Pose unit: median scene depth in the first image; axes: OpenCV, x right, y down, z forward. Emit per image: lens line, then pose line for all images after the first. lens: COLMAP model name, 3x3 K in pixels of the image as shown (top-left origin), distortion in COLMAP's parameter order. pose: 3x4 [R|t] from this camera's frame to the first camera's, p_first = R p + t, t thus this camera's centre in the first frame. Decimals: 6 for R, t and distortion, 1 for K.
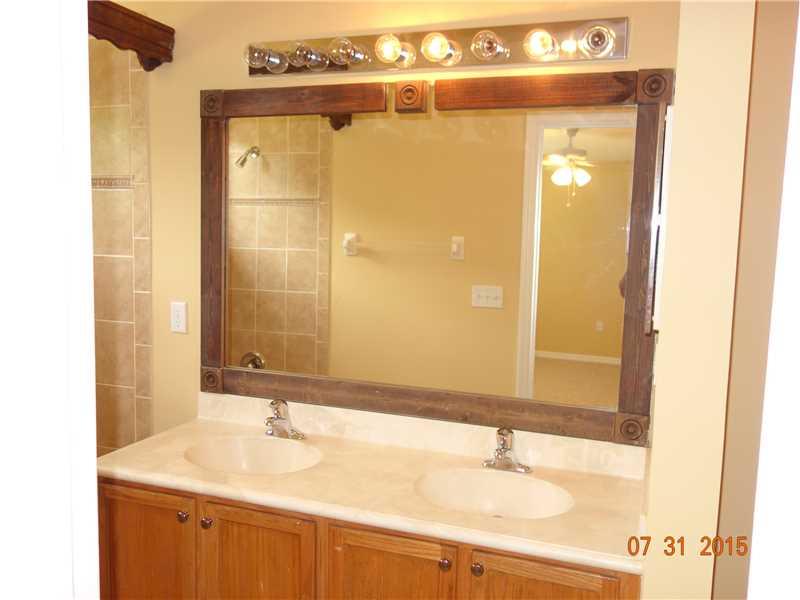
lens RADIAL K [[694.4, 0, 400.0], [0, 694.4, 300.0], [0, 0, 1]] dist [-0.006774, -0.000561]
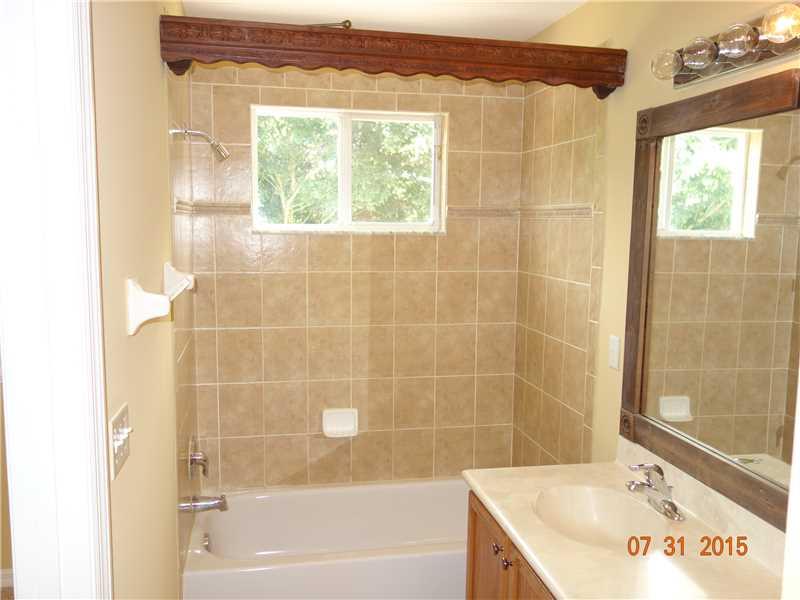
lens RADIAL K [[694.4, 0, 400.0], [0, 694.4, 300.0], [0, 0, 1]] dist [-0.006774, -0.000561]
pose [[0.527954, 0.078299, -0.845656, 0.343518], [-0.091096, 0.995217, 0.035274, -0.056114], [0.844373, 0.058413, 0.532561, 0.254453]]
